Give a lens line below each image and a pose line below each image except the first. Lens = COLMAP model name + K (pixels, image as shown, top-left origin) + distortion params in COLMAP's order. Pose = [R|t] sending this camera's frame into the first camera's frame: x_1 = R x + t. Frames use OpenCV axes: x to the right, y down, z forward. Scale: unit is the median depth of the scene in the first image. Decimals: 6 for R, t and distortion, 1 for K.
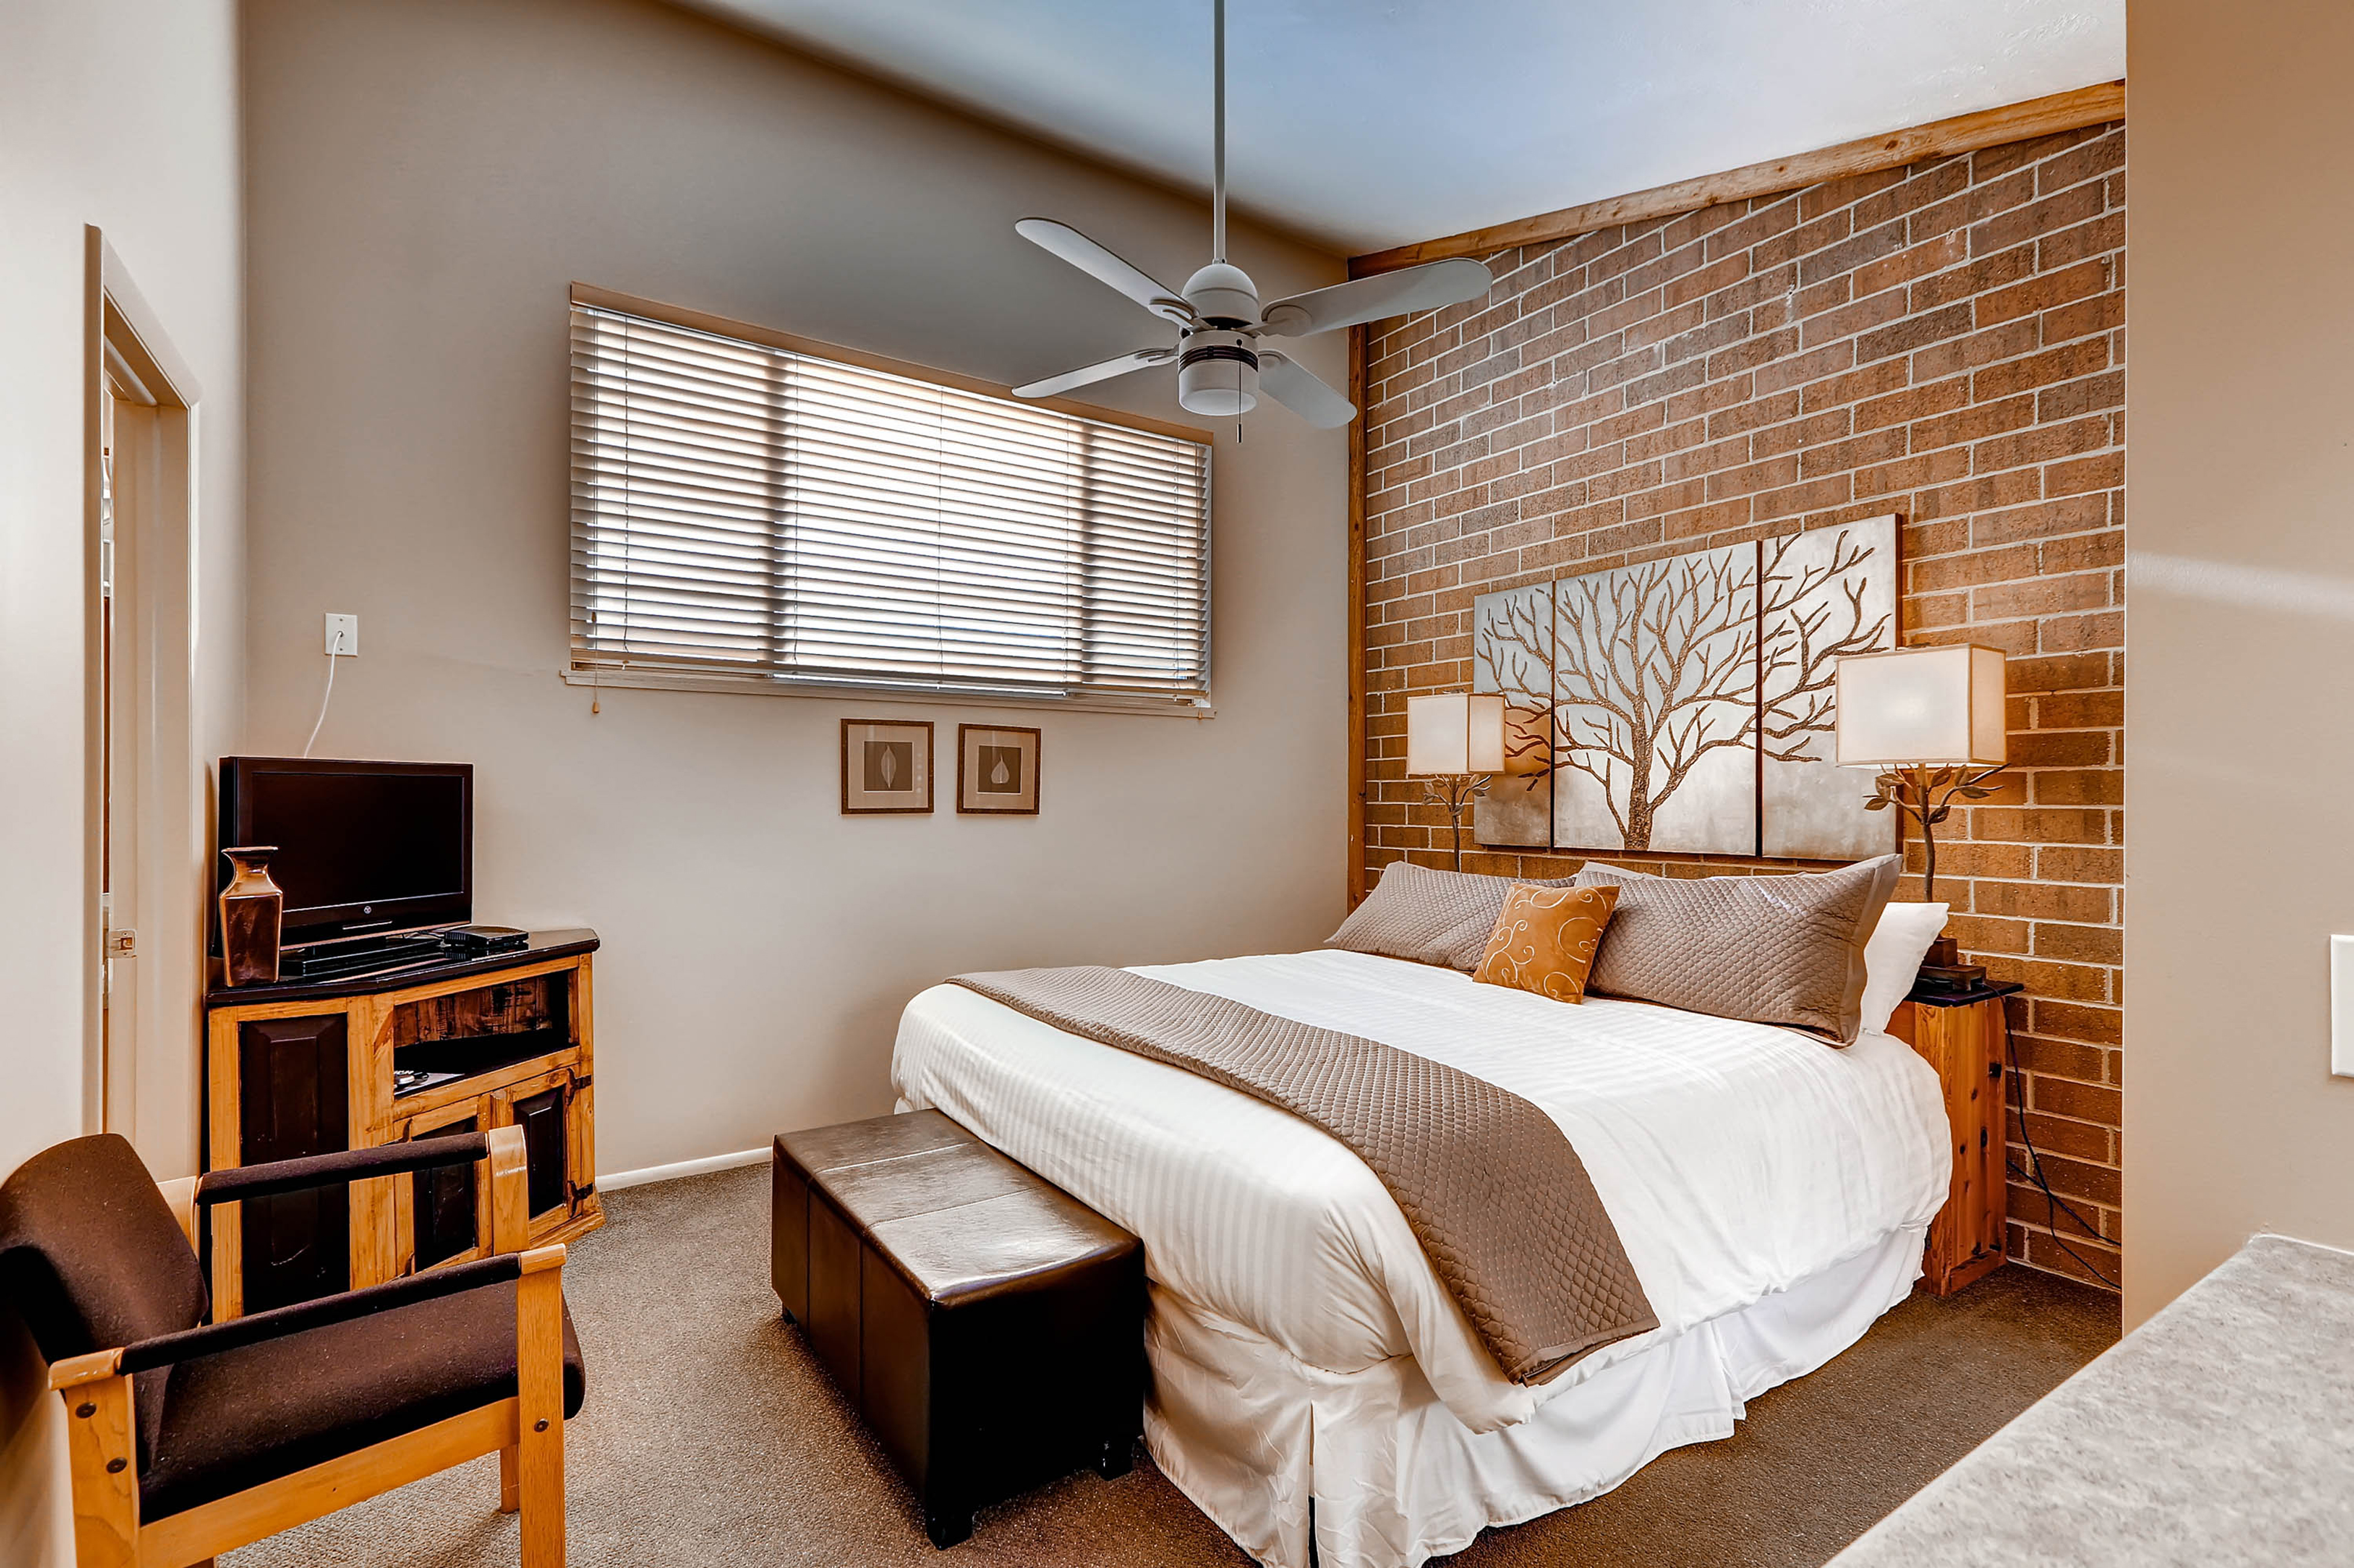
lens RADIAL K [[1108.1, 0, 1192.0], [0, 1108.1, 793.2], [0, 0, 1]] dist [0.005080, 0.000305]
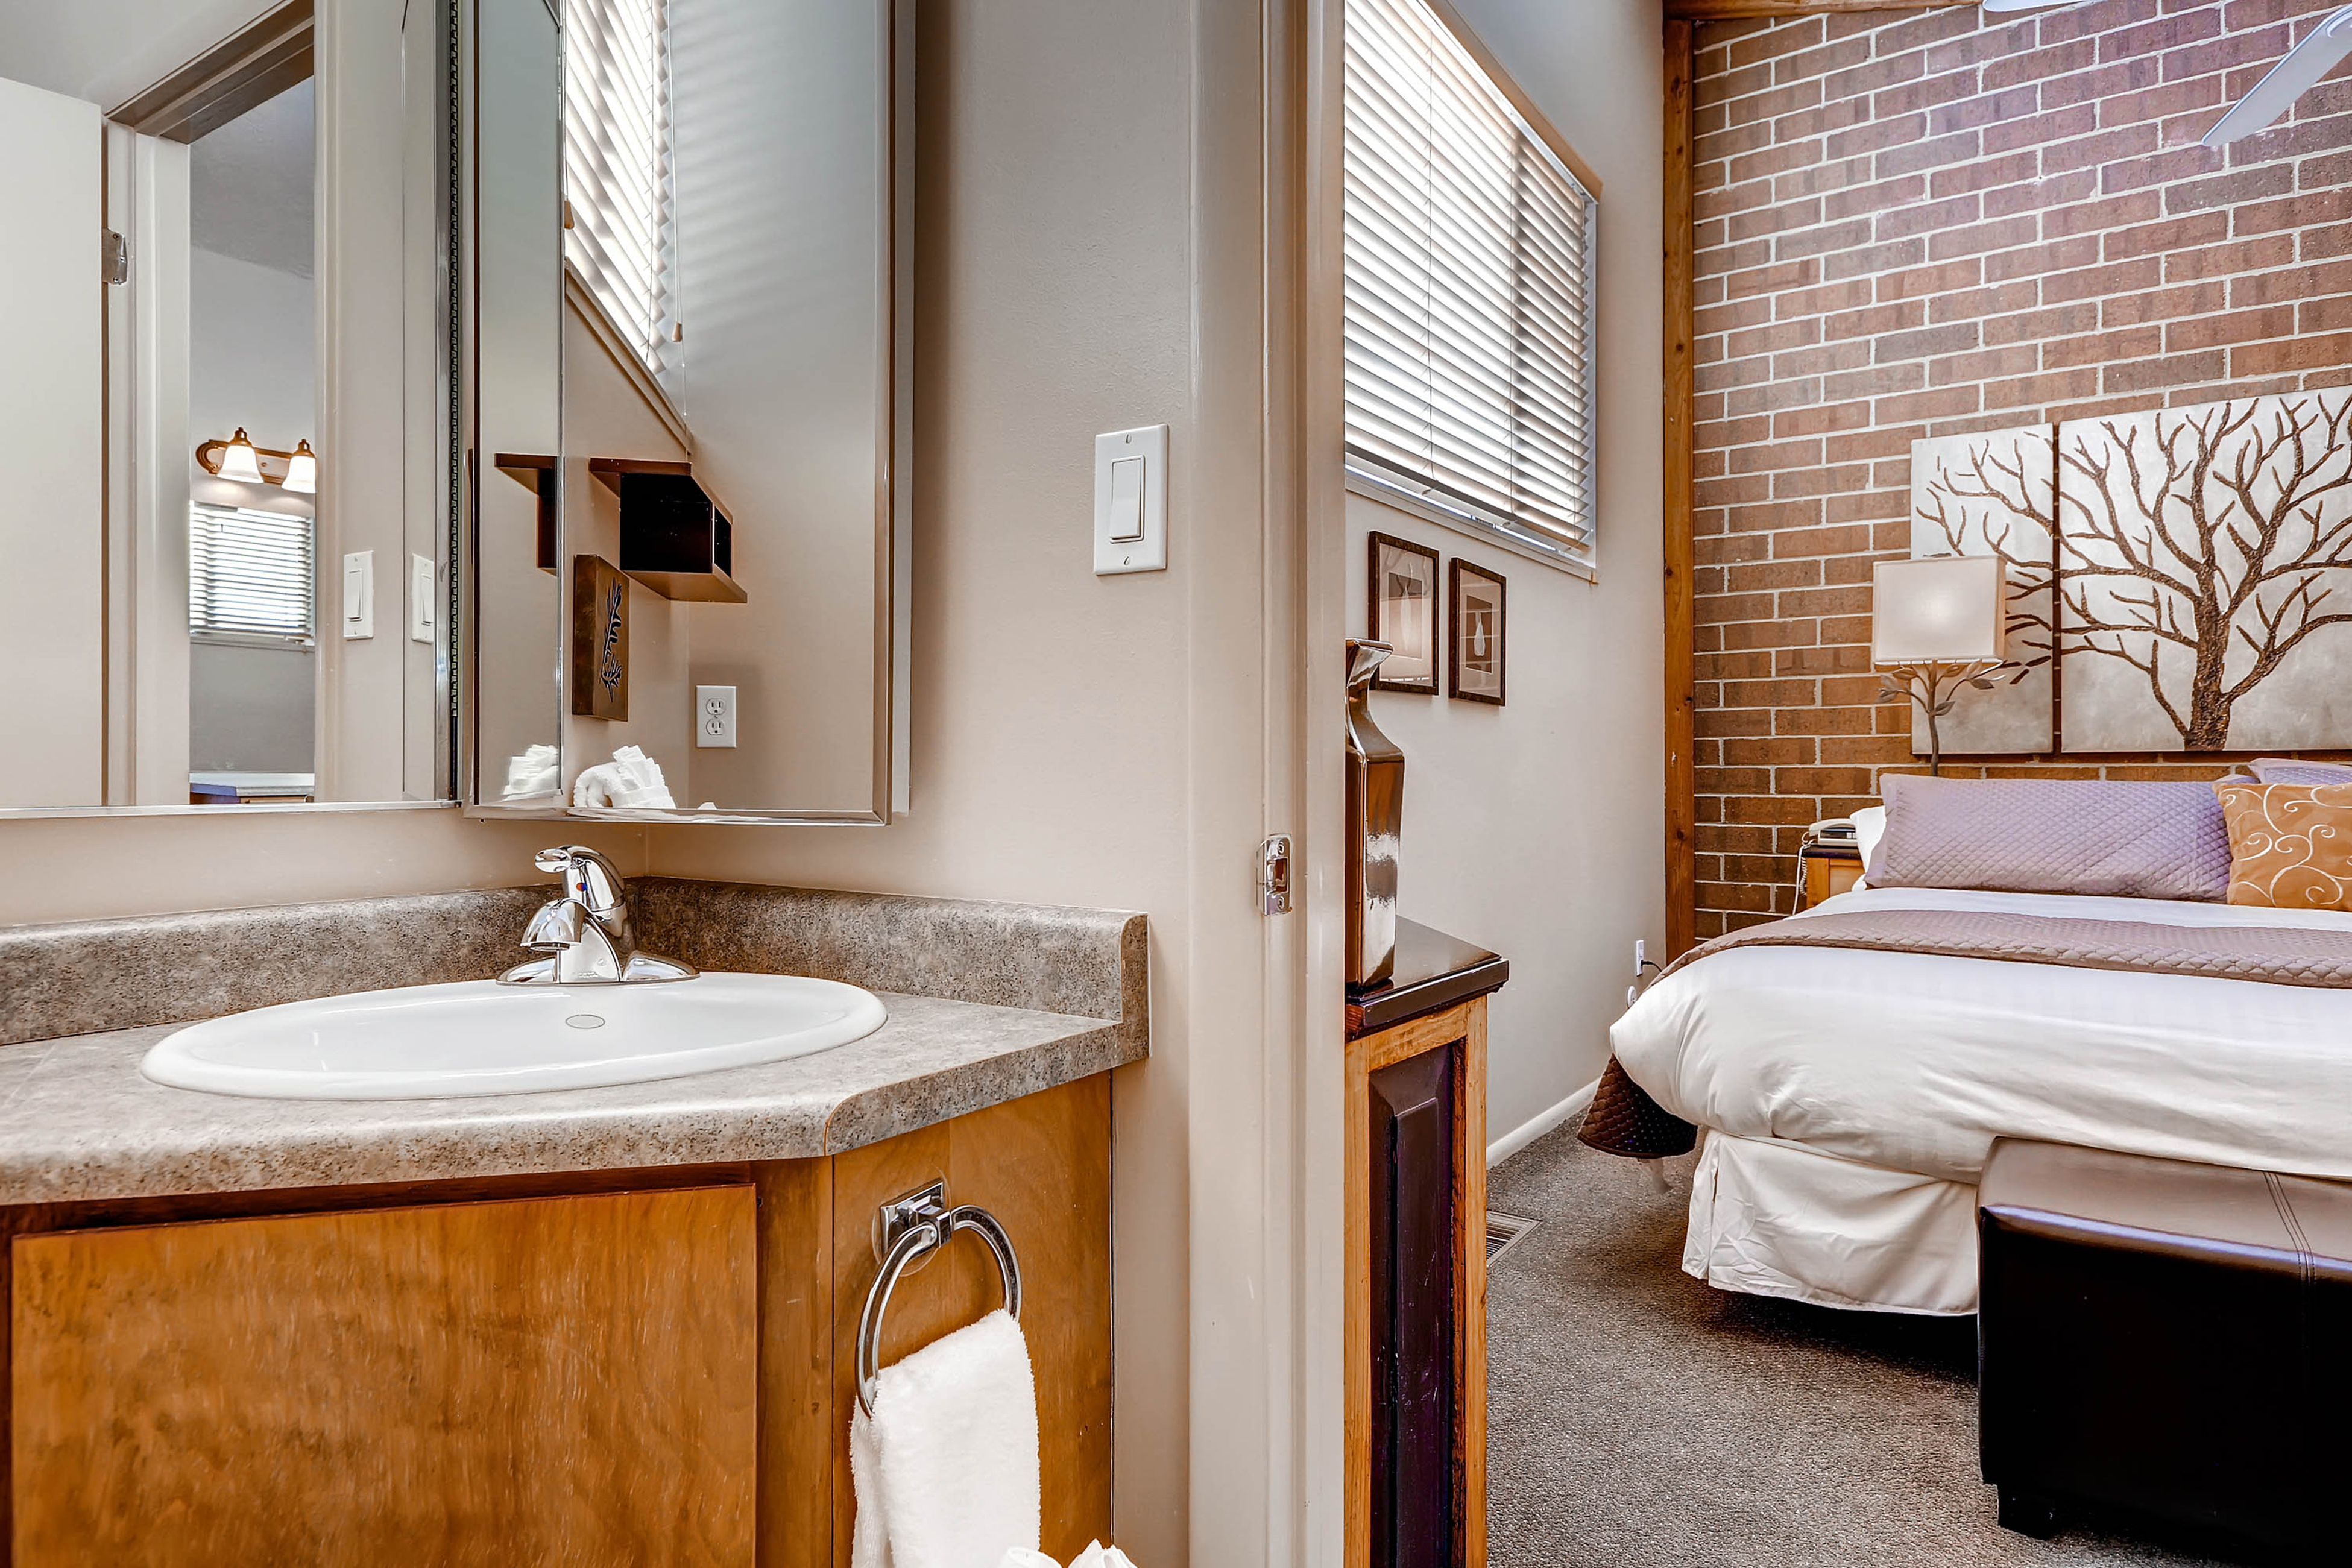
lens RADIAL K [[1337.8, 0, 1168.1], [0, 1337.8, 775.4], [0, 0, 1]] dist [0.001958, -0.004165]
pose [[0.927670, -0.006377, 0.373345, -0.714026], [0.003922, 0.999965, 0.007336, 0.062094], [-0.373379, -0.005341, 0.927663, 0.379275]]
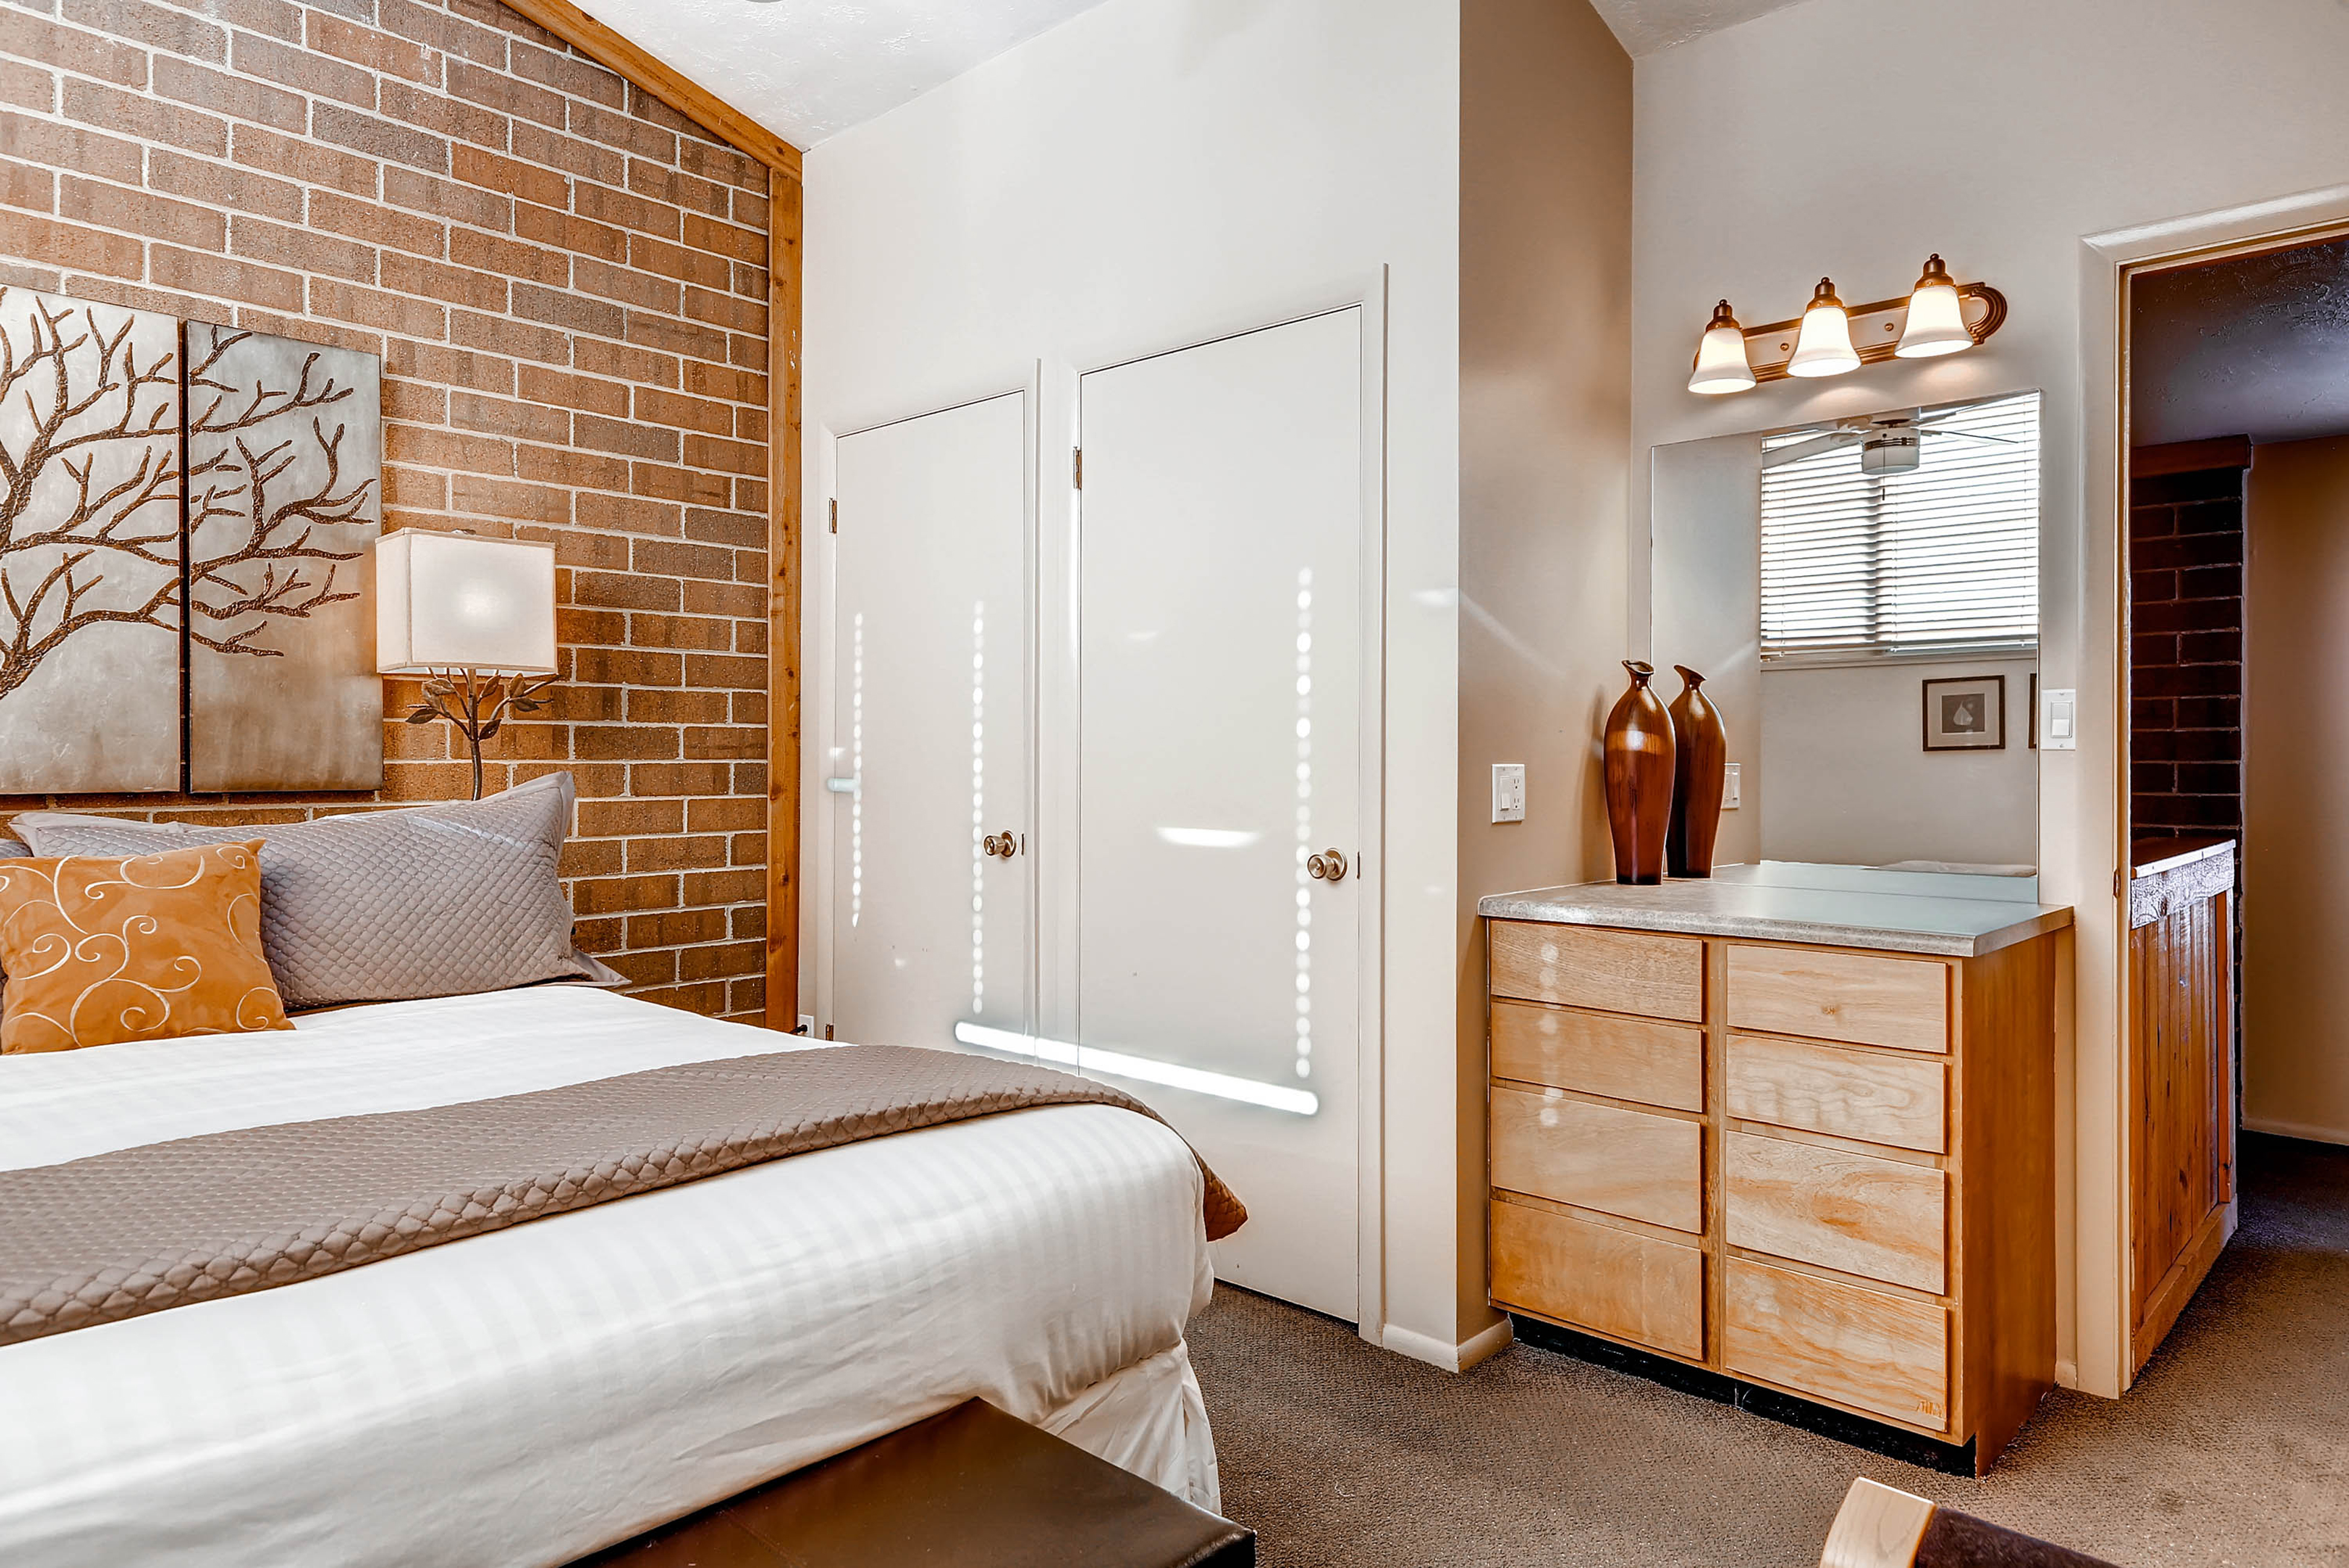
lens RADIAL K [[1472.9, 0, 1185.6], [0, 1472.9, 752.8], [0, 0, 1]] dist [0.004431, -0.000452]
pose [[-0.243192, -0.003121, 0.969973, -0.472412], [-0.009370, 0.999956, 0.000868, 0.025422], [-0.969933, -0.008877, -0.243211, 0.598185]]
